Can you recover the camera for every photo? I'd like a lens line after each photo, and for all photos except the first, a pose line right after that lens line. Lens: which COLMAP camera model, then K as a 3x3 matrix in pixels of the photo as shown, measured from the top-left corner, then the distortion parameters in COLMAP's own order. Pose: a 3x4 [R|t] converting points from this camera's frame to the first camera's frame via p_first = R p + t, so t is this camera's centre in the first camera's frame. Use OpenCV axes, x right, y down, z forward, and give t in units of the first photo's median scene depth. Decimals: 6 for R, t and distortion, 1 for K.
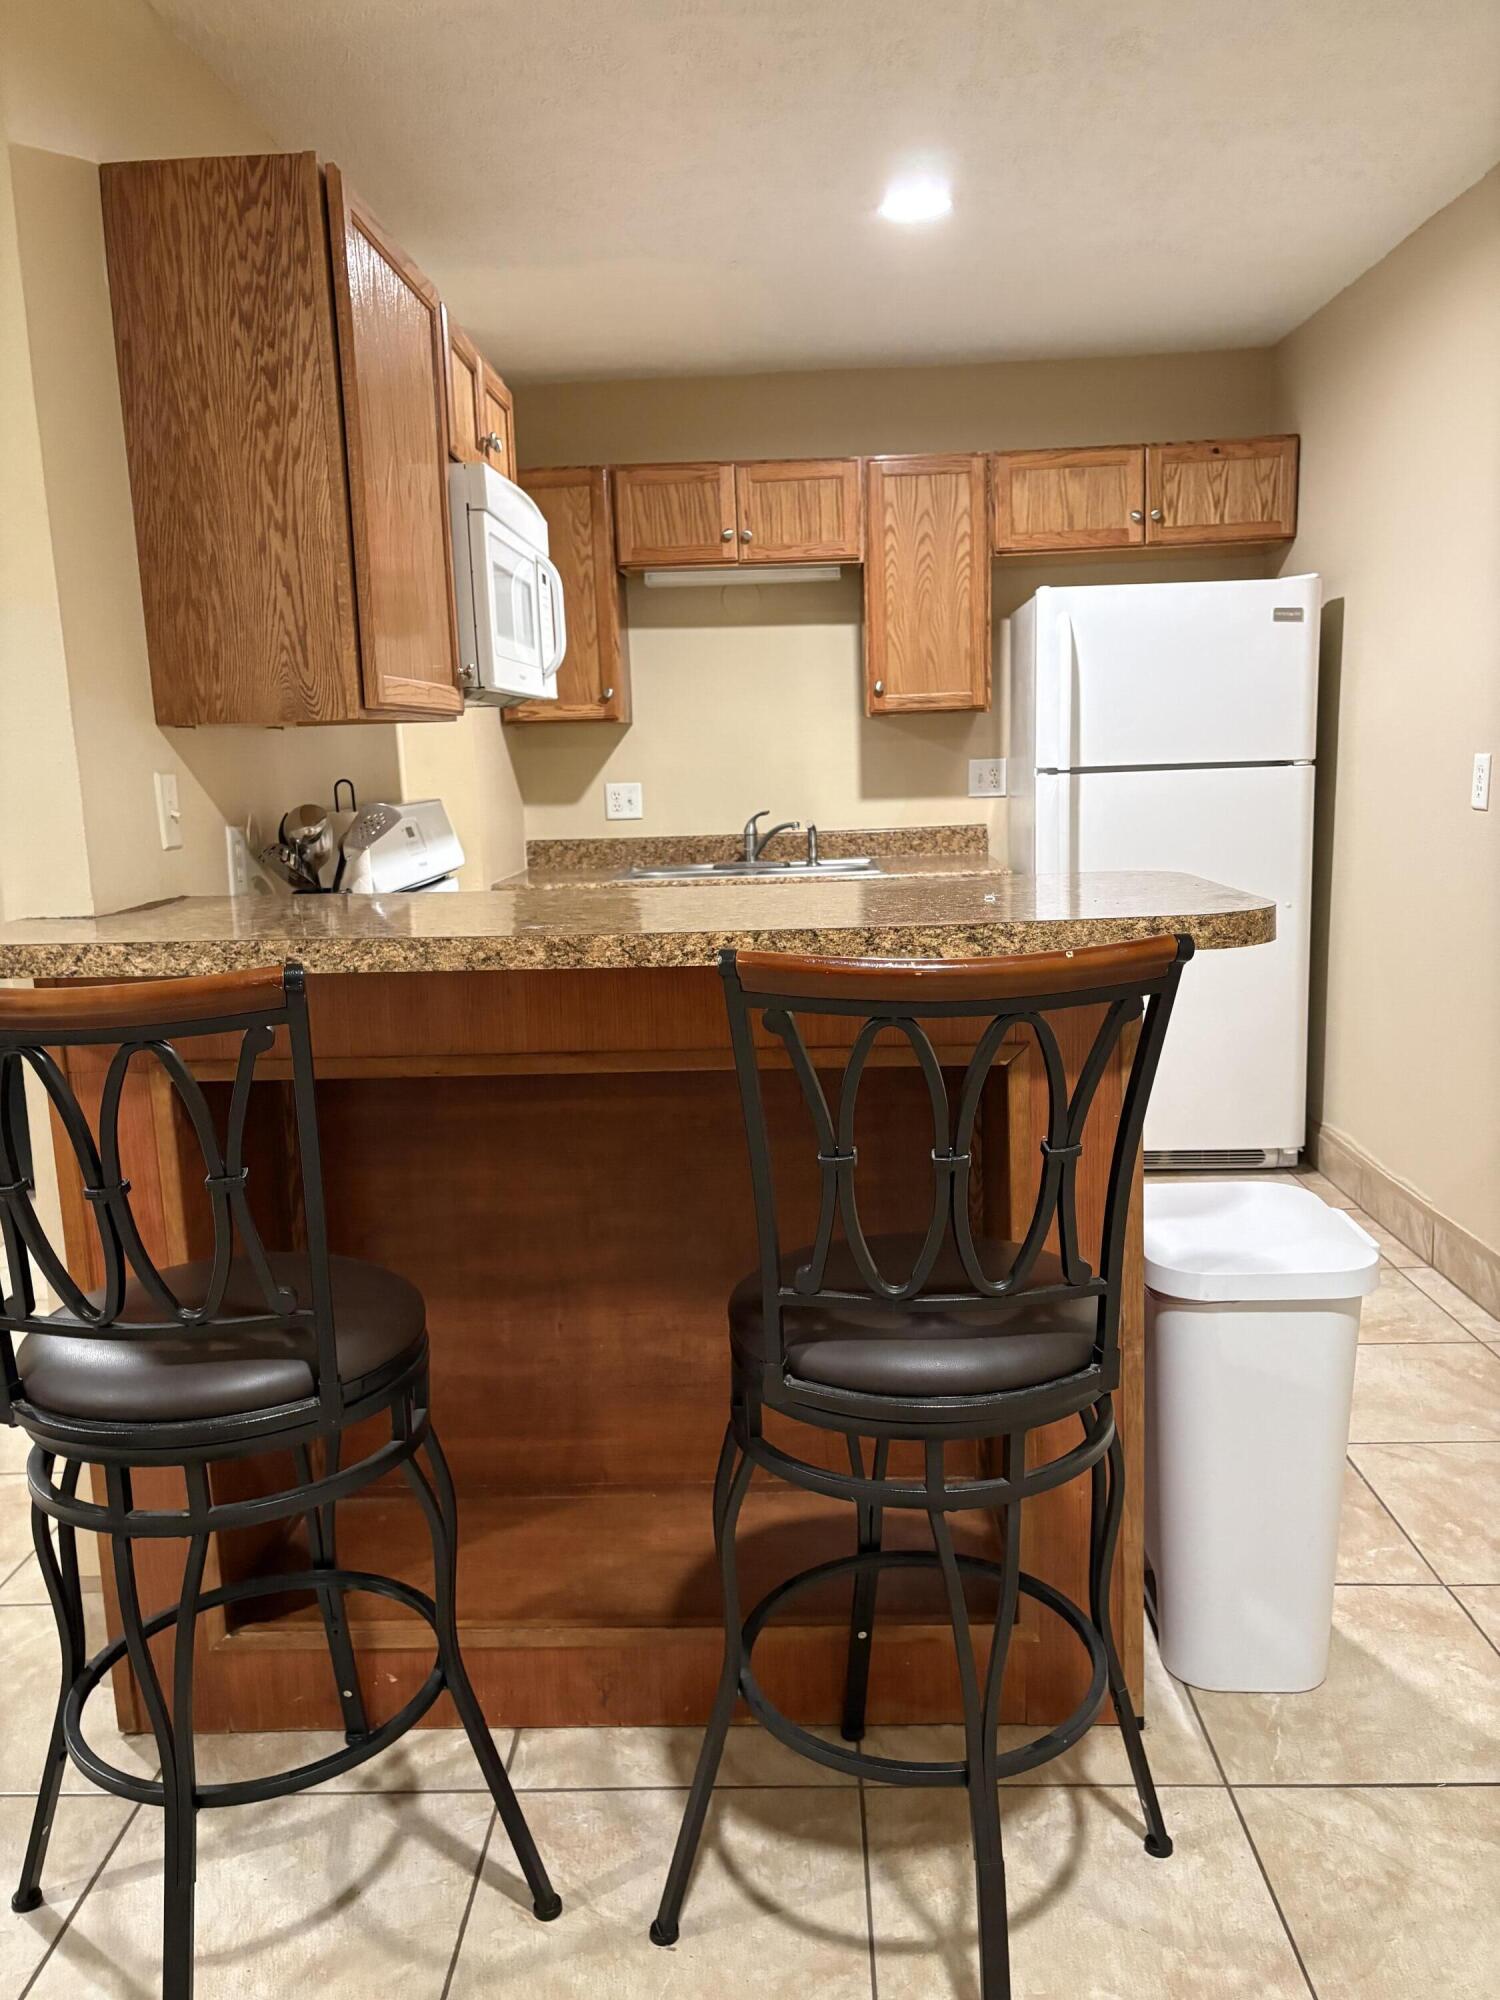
lens RADIAL K [[1529.8, 0, 750.0], [0, 1529.8, 1000.0], [0, 0, 1]] dist [-0.009167, -0.003509]
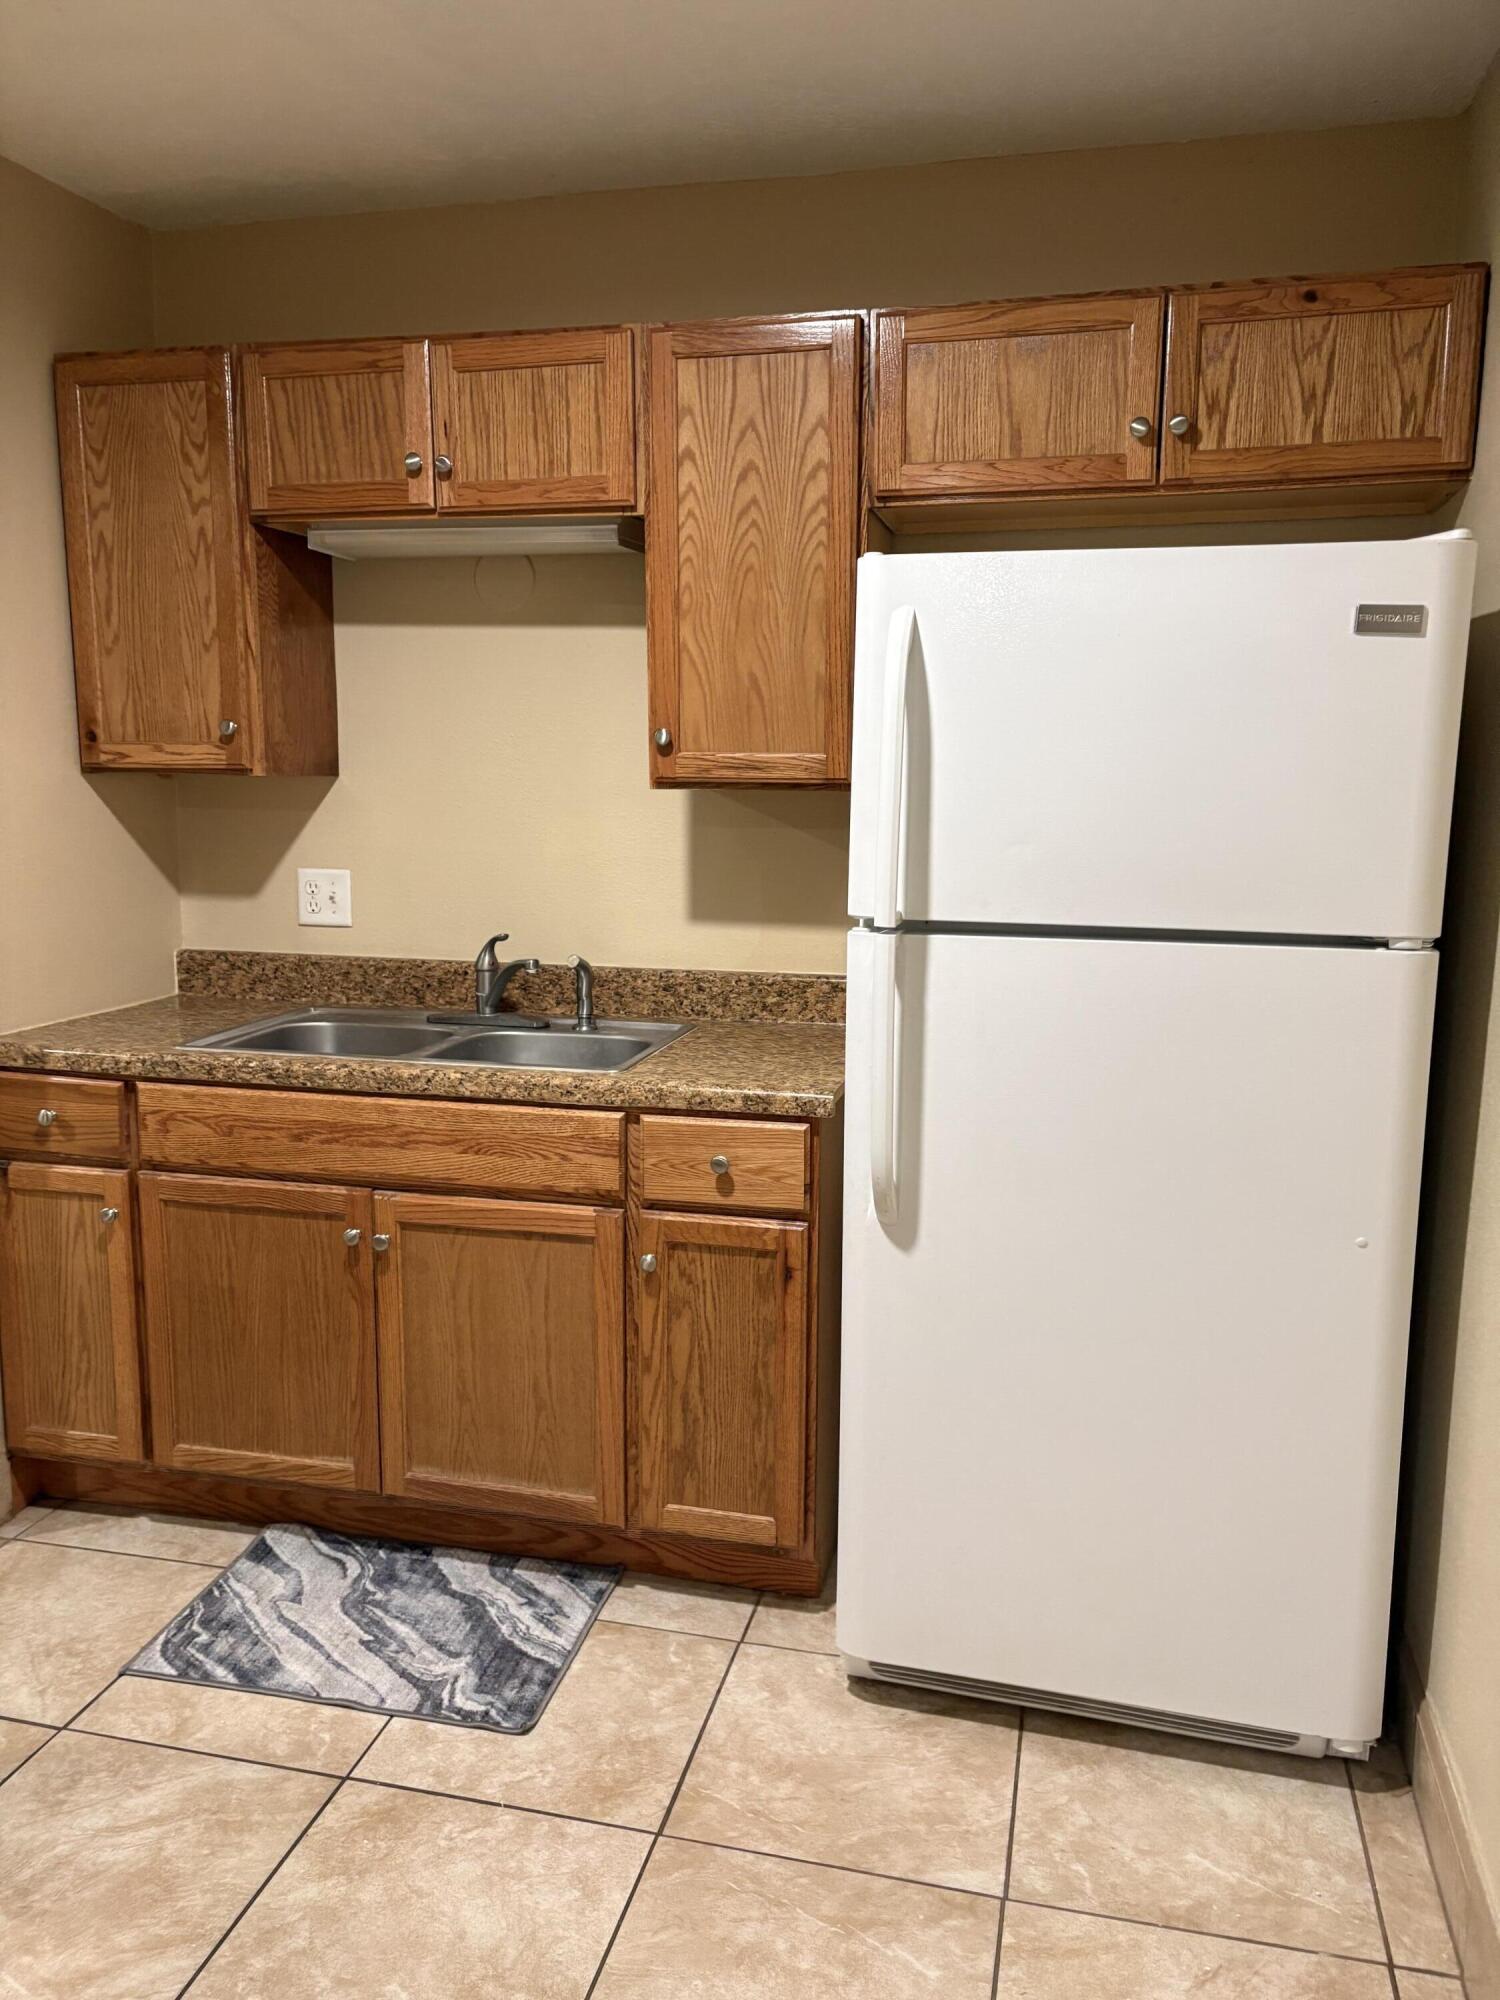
lens RADIAL K [[1482.4, 0, 750.0], [0, 1482.4, 1000.0], [0, 0, 1]] dist [0.004247, -0.005524]
pose [[0.975504, 0.078742, -0.205405, 0.239674], [-0.080011, 0.996792, 0.002136, -0.113614], [0.204914, 0.014351, 0.978675, 0.479962]]
